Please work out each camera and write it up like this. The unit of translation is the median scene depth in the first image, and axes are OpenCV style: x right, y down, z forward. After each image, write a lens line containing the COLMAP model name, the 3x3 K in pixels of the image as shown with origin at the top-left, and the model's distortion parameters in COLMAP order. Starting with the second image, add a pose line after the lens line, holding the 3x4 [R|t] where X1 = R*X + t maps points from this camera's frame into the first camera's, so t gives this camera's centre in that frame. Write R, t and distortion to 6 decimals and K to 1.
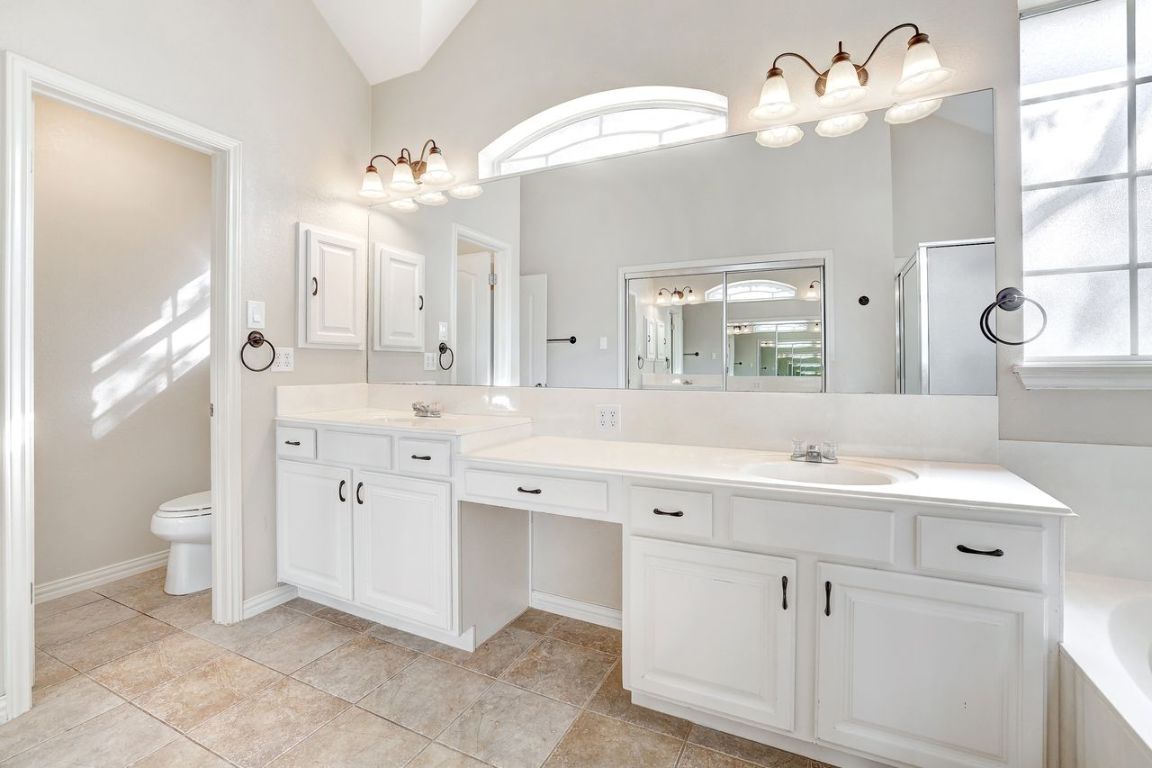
lens RADIAL K [[519.5, 0, 560.1], [0, 519.5, 369.8], [0, 0, 1]] dist [-0.013475, 0.002679]
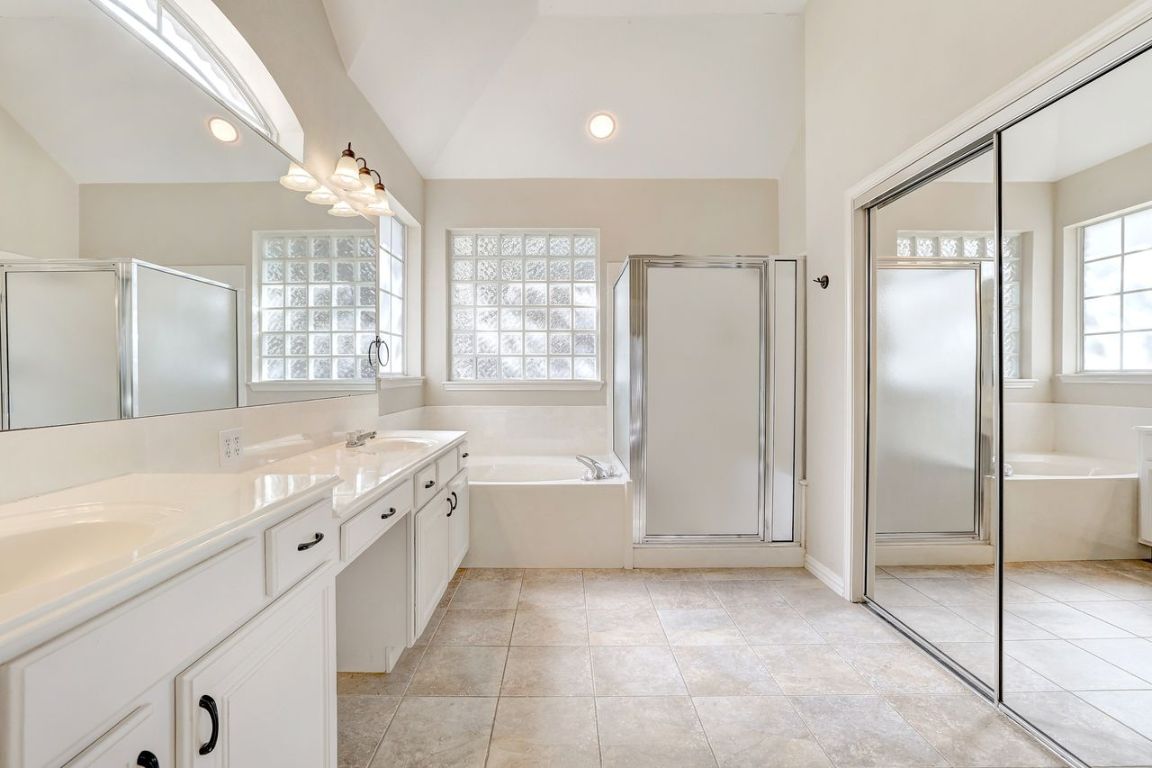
lens RADIAL K [[519.5, 0, 569.8], [0, 519.5, 378.6], [0, 0, 1]] dist [-0.013475, 0.002679]
pose [[-0.476703, -0.006900, 0.879037, -0.810655], [0.003783, 0.999944, 0.009901, -0.012826], [-0.879056, 0.008045, -0.476650, 0.916397]]
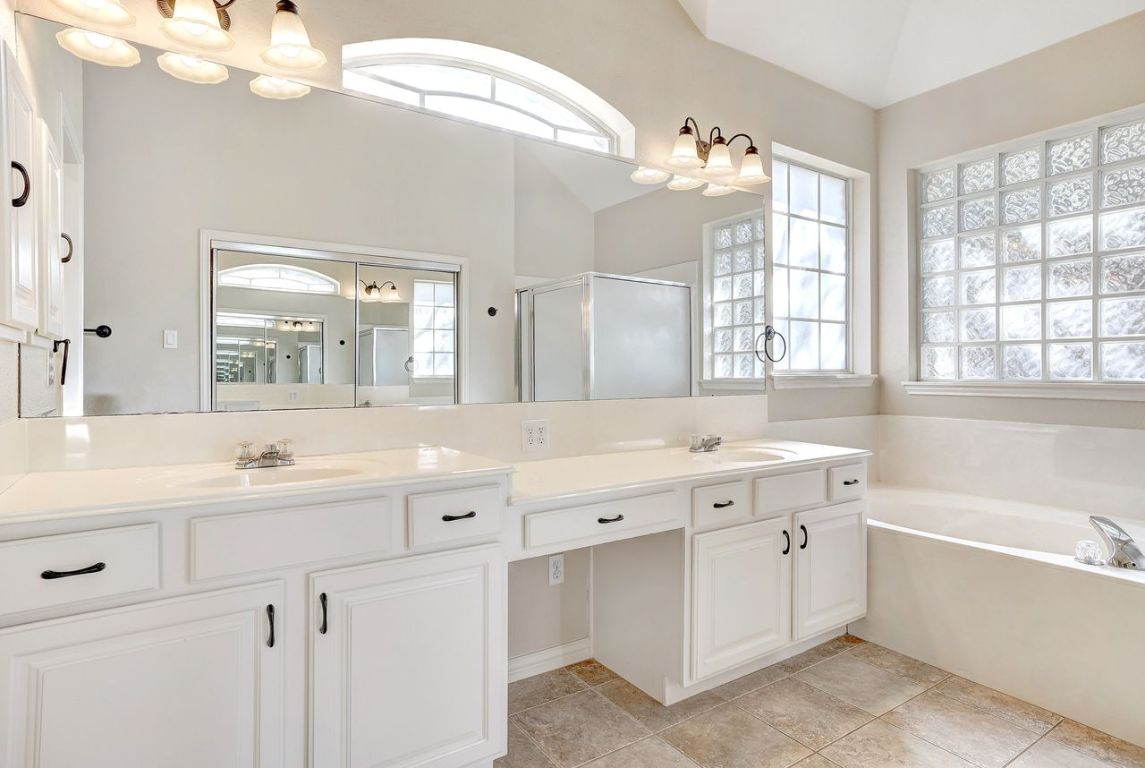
lens RADIAL K [[633.9, 0, 563.2], [0, 633.9, 371.4], [0, 0, 1]] dist [0.015063, 0.002321]
pose [[0.480026, -0.000680, 0.877254, -0.820401], [0.004986, 0.999986, -0.001954, -0.012762], [-0.877240, 0.005312, 0.480022, 0.438943]]
